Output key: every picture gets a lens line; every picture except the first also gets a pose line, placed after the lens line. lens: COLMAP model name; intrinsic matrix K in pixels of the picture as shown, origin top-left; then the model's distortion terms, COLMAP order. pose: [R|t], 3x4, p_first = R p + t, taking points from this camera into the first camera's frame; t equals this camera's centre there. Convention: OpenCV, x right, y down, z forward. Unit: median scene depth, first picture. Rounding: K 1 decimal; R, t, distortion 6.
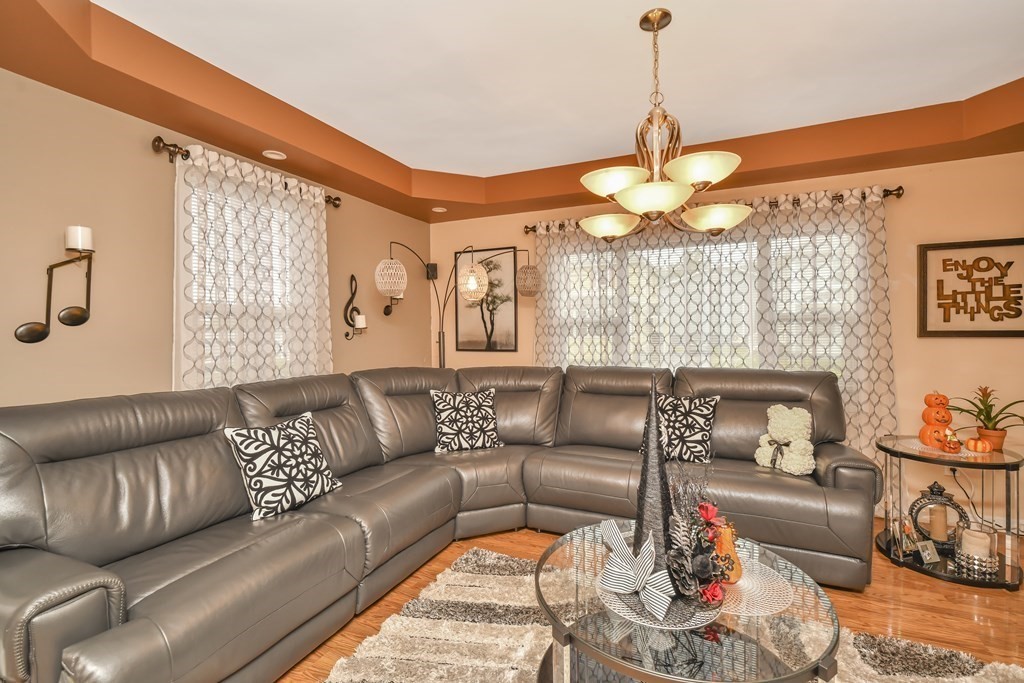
lens RADIAL K [[454.5, 0, 511.1], [0, 454.5, 335.0], [0, 0, 1]] dist [-0.002925, 0.000909]
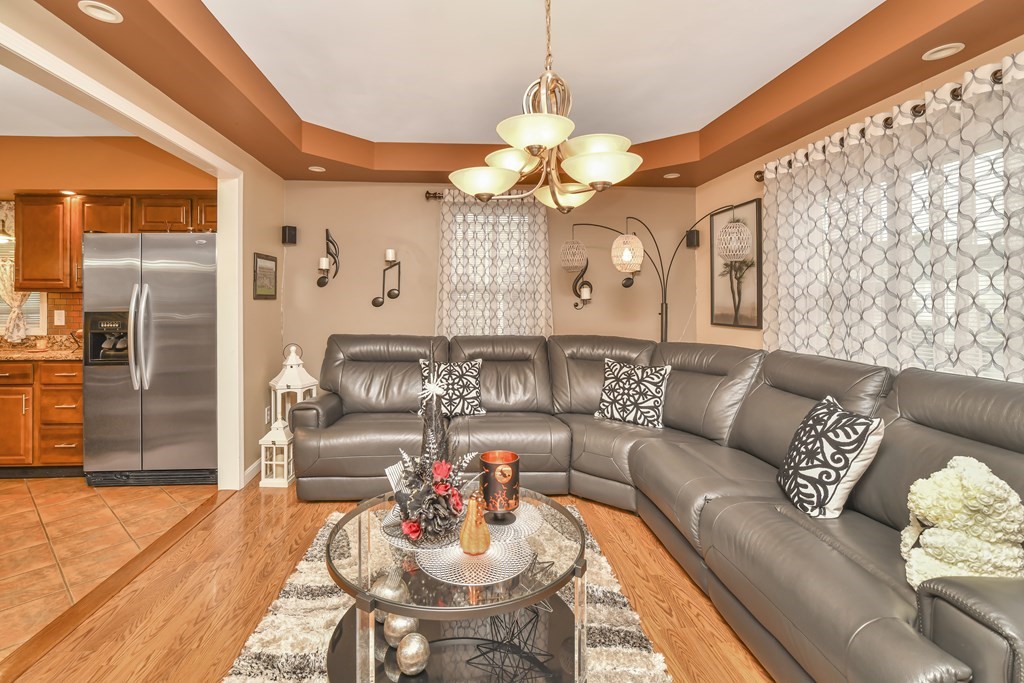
lens RADIAL K [[454.5, 0, 485.8], [0, 454.5, 303.4], [0, 0, 1]] dist [-0.002925, 0.000909]
pose [[0.477555, 0.006671, -0.878577, 0.637679], [-0.012247, 0.999925, 0.000936, -0.003820], [0.878517, 0.010313, 0.477601, 0.258438]]
